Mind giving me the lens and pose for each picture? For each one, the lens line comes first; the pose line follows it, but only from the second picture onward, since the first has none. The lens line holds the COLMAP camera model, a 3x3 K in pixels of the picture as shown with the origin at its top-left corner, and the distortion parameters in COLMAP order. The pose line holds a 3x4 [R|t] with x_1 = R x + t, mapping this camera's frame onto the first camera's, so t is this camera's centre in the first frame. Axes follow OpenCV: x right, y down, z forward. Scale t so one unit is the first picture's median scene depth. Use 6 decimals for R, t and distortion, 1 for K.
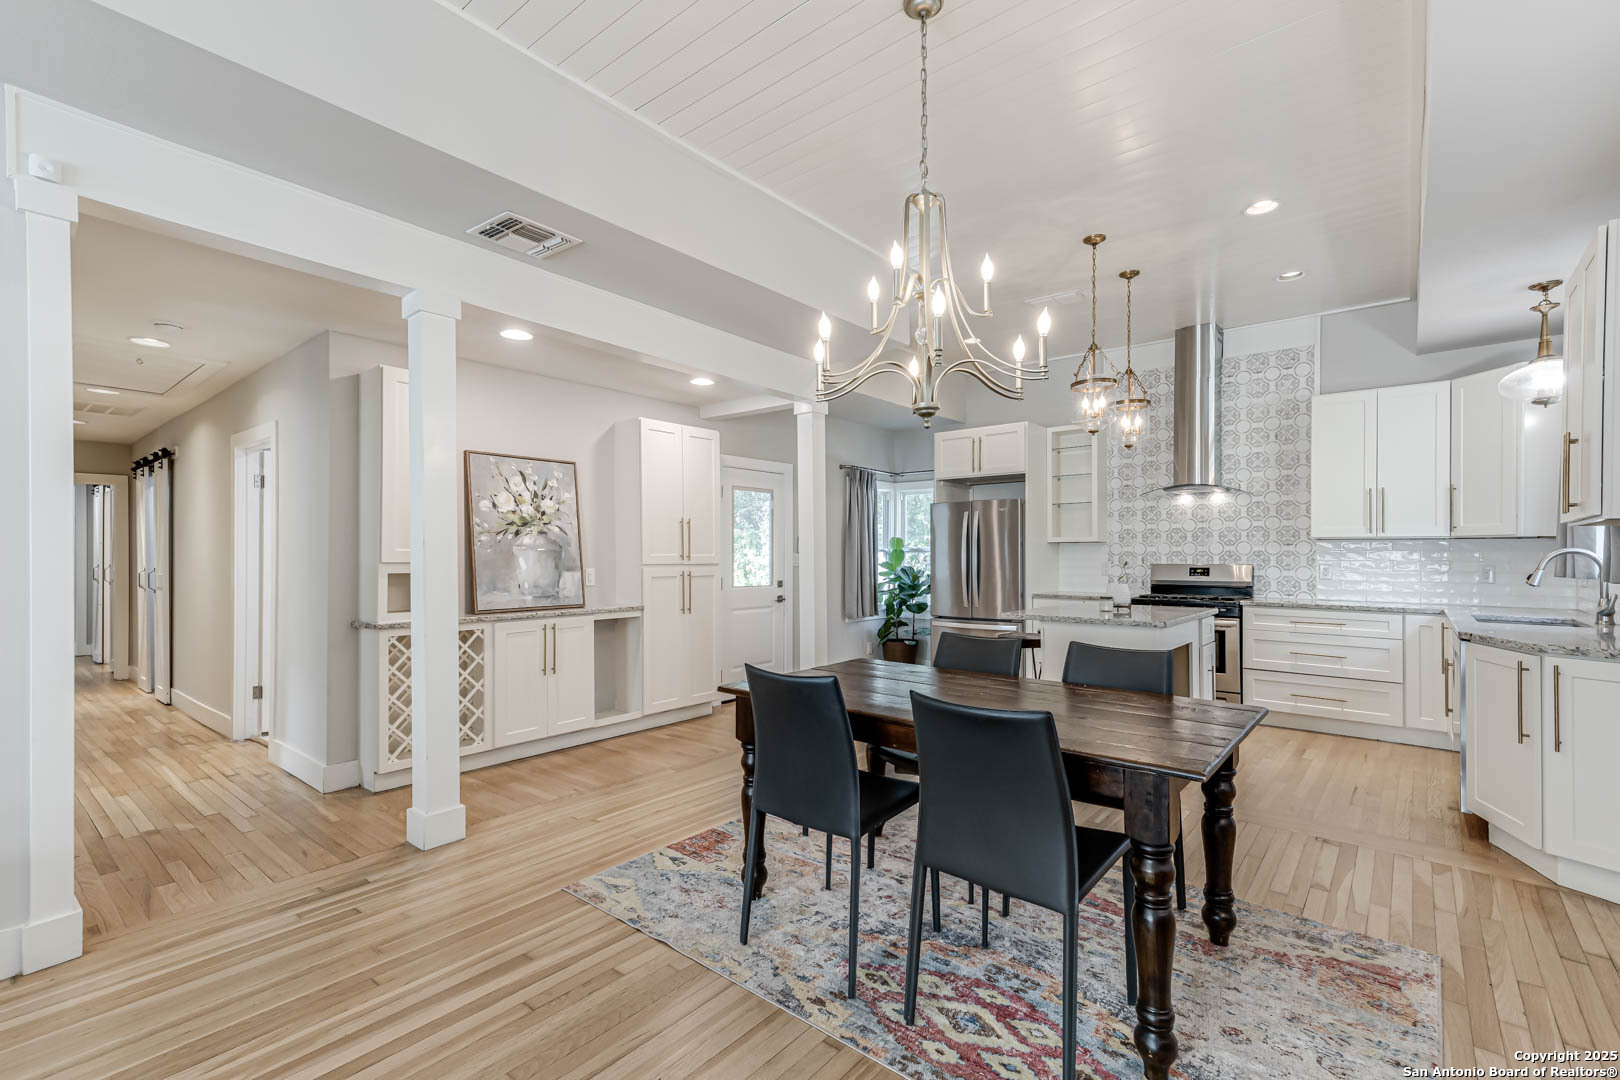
lens RADIAL K [[719.2, 0, 808.4], [0, 719.2, 546.3], [0, 0, 1]] dist [0.021999, -0.001290]
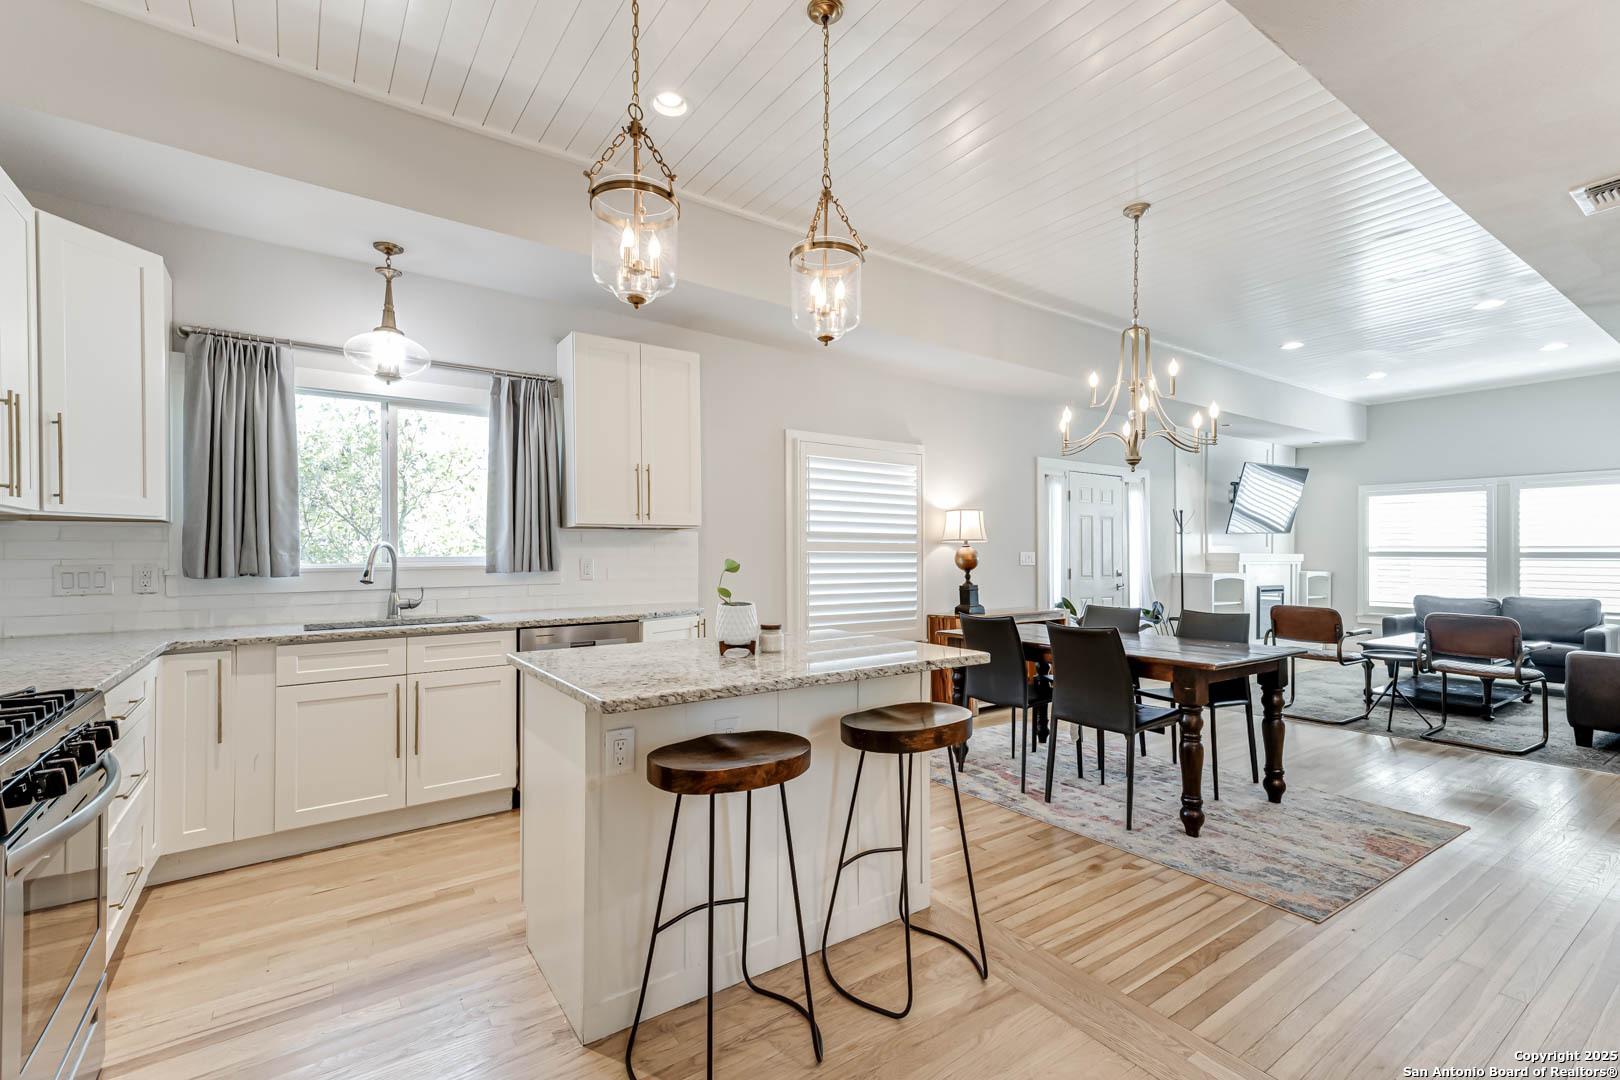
lens RADIAL K [[719.2, 0, 804.6], [0, 719.2, 547.7], [0, 0, 1]] dist [0.021999, -0.001290]
pose [[-0.964581, 0.002947, 0.263771, 0.203063], [-0.001591, 0.999854, -0.016987, 0.017725], [-0.263783, -0.016805, -0.964436, 1.235193]]
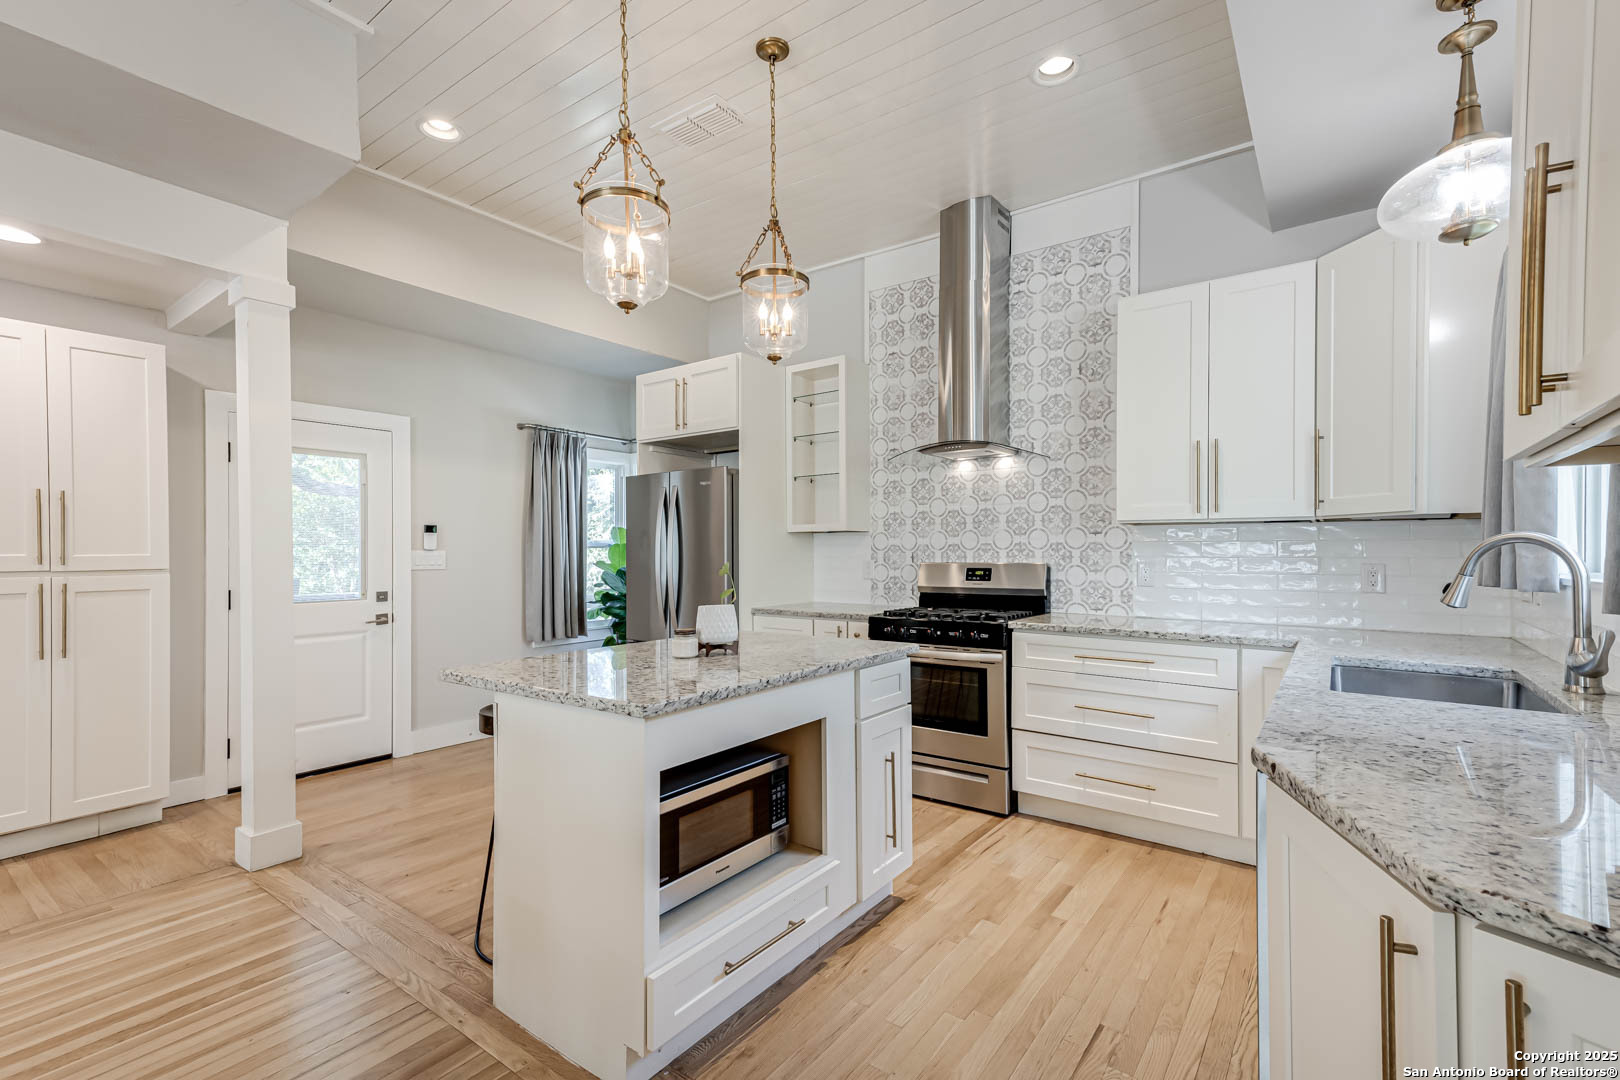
lens RADIAL K [[719.2, 0, 805.6], [0, 719.2, 547.4], [0, 0, 1]] dist [0.021999, -0.001290]
pose [[0.998363, -0.005228, 0.056961, 0.385196], [0.004857, 0.999966, 0.006649, 0.005378], [-0.056994, -0.006362, 0.998354, 0.385607]]
